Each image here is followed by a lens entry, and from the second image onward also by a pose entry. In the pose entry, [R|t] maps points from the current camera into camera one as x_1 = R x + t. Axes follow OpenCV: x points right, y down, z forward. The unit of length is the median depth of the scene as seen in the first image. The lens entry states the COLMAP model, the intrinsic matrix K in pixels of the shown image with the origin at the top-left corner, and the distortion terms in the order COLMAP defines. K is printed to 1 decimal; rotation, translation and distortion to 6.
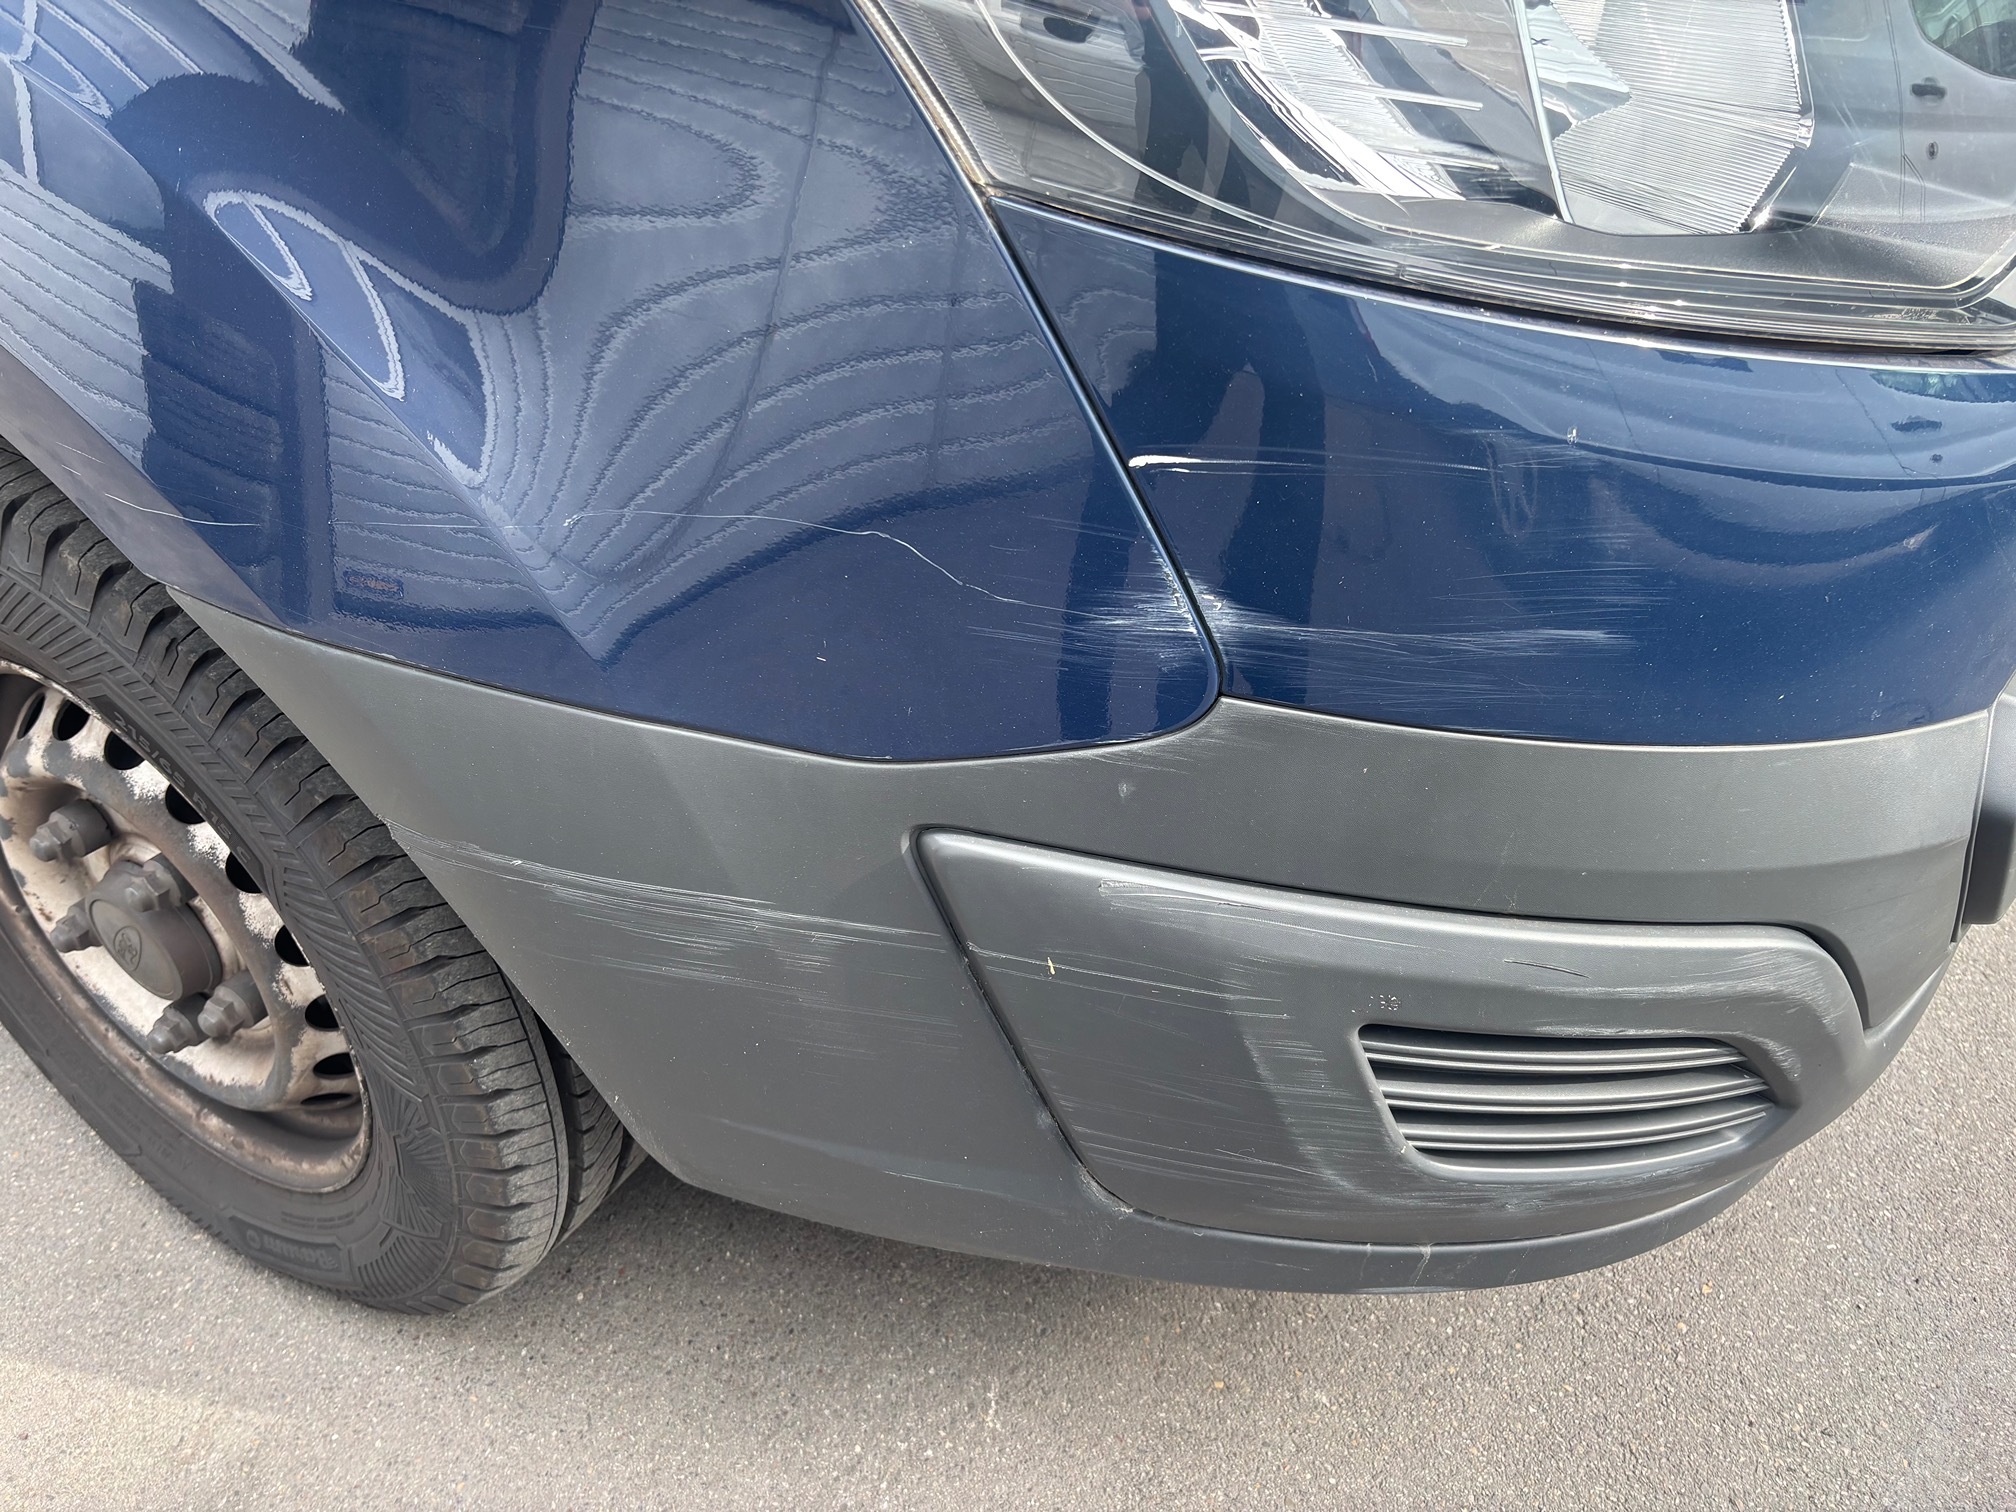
lens RADIAL K [[1500.1, 0, 1017.1], [0, 1500.1, 744.6], [0, 0, 1]] dist [0.125447, -0.171934]
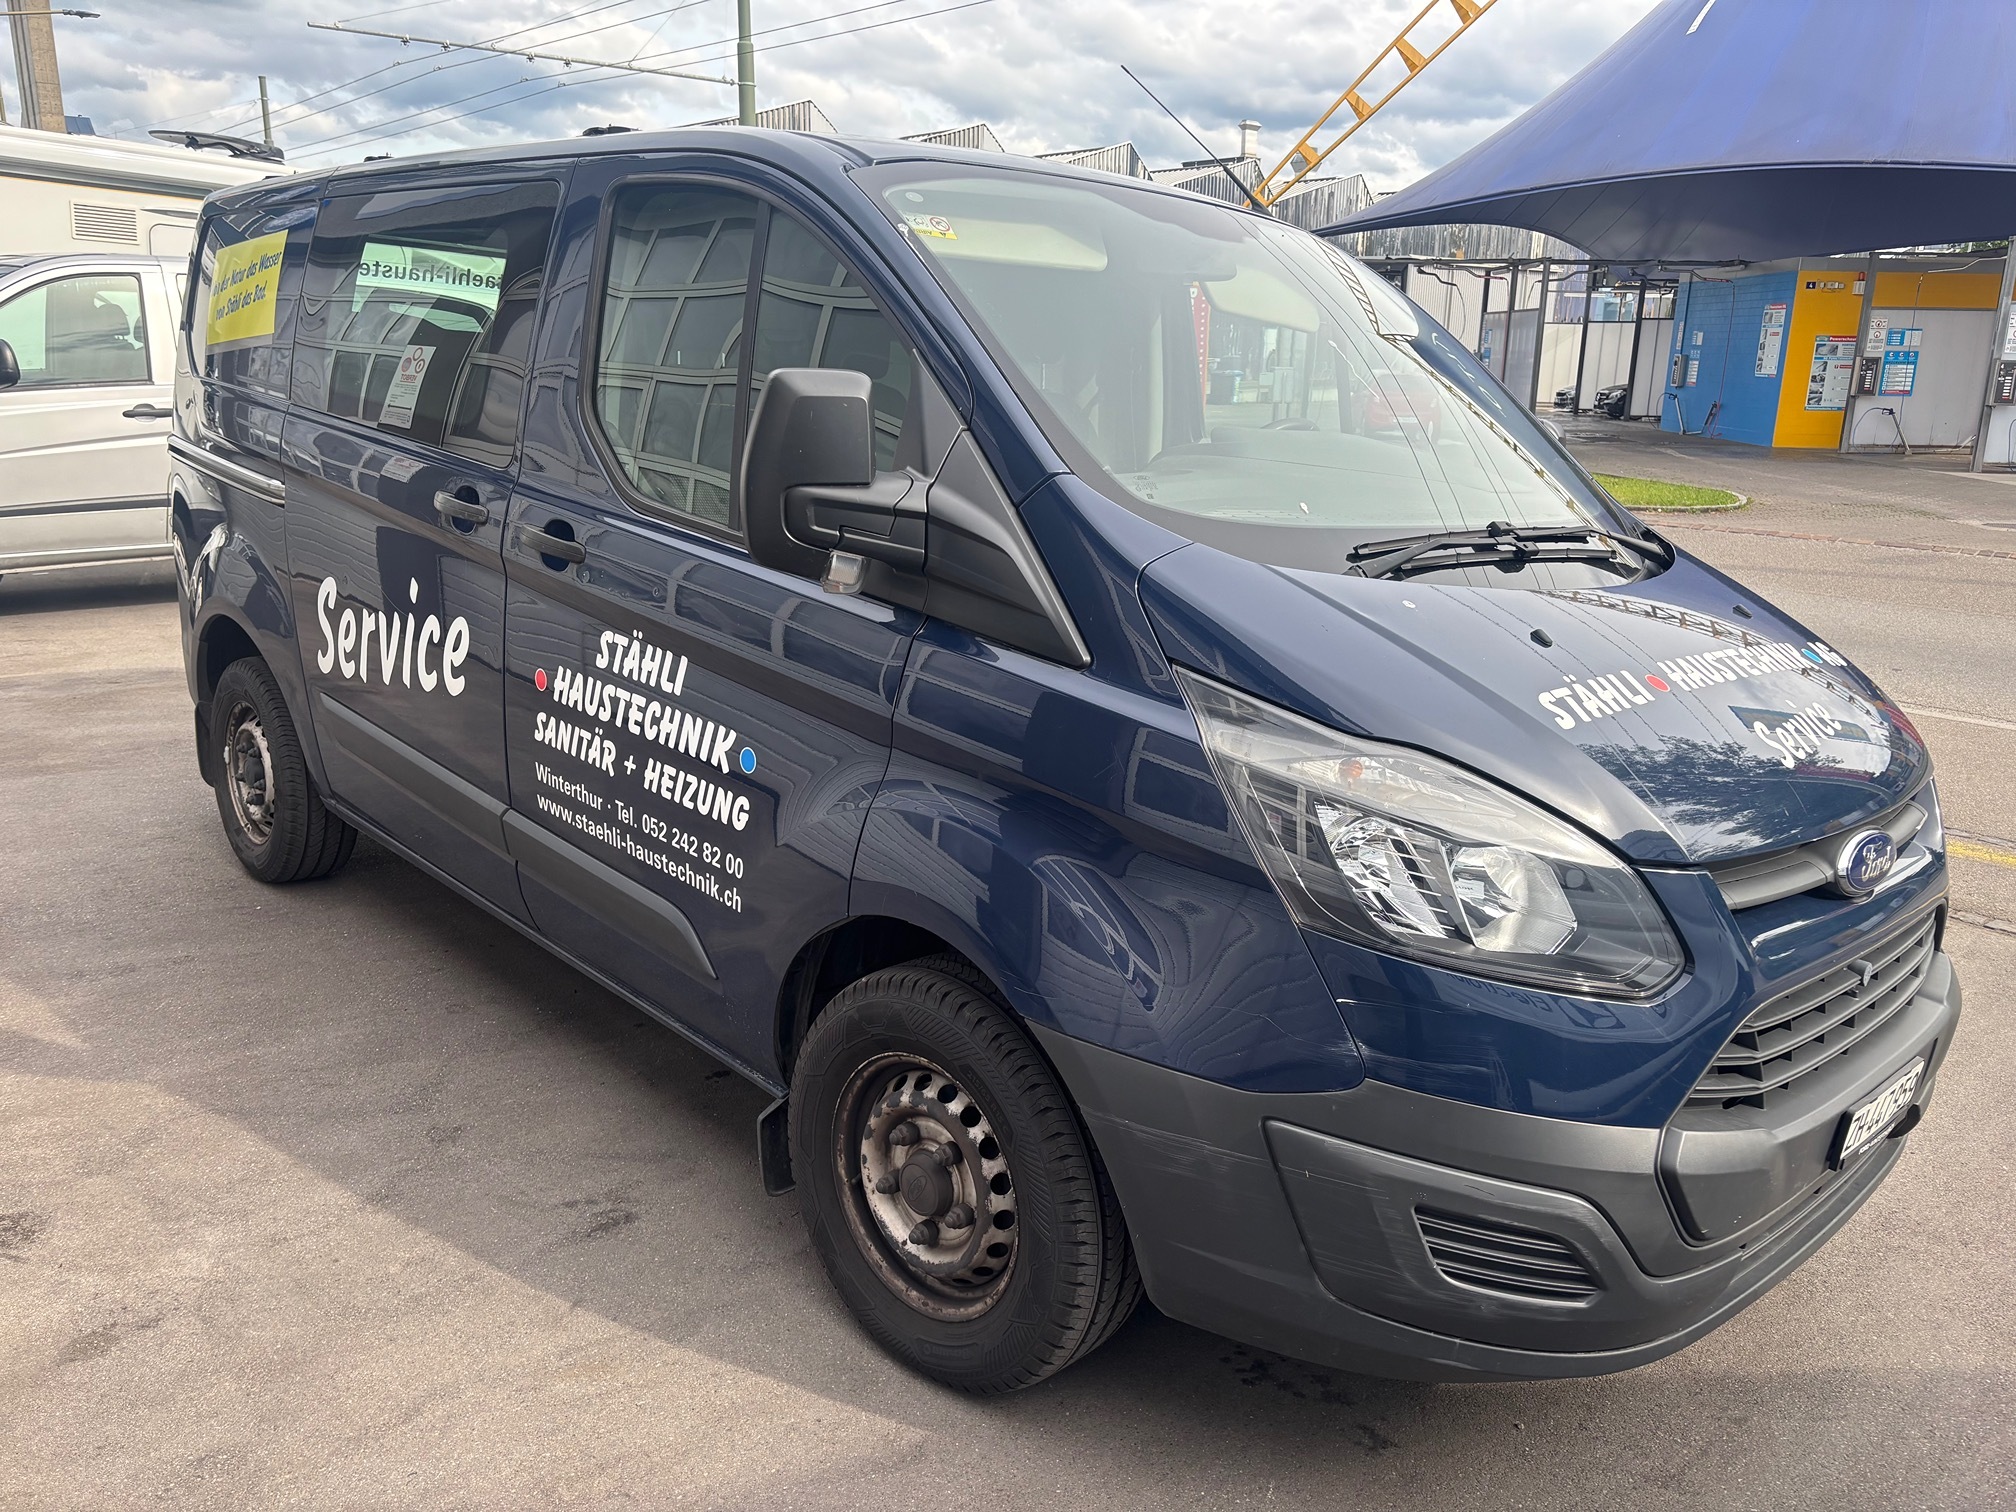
lens RADIAL K [[1500.1, 0, 1017.1], [0, 1500.1, 744.6], [0, 0, 1]] dist [0.125447, -0.171934]
pose [[0.973142, 0.059189, -0.222467, 0.076539], [-0.144895, 0.908430, -0.392123, 0.591970], [0.178887, 0.413825, 0.892608, -1.961522]]
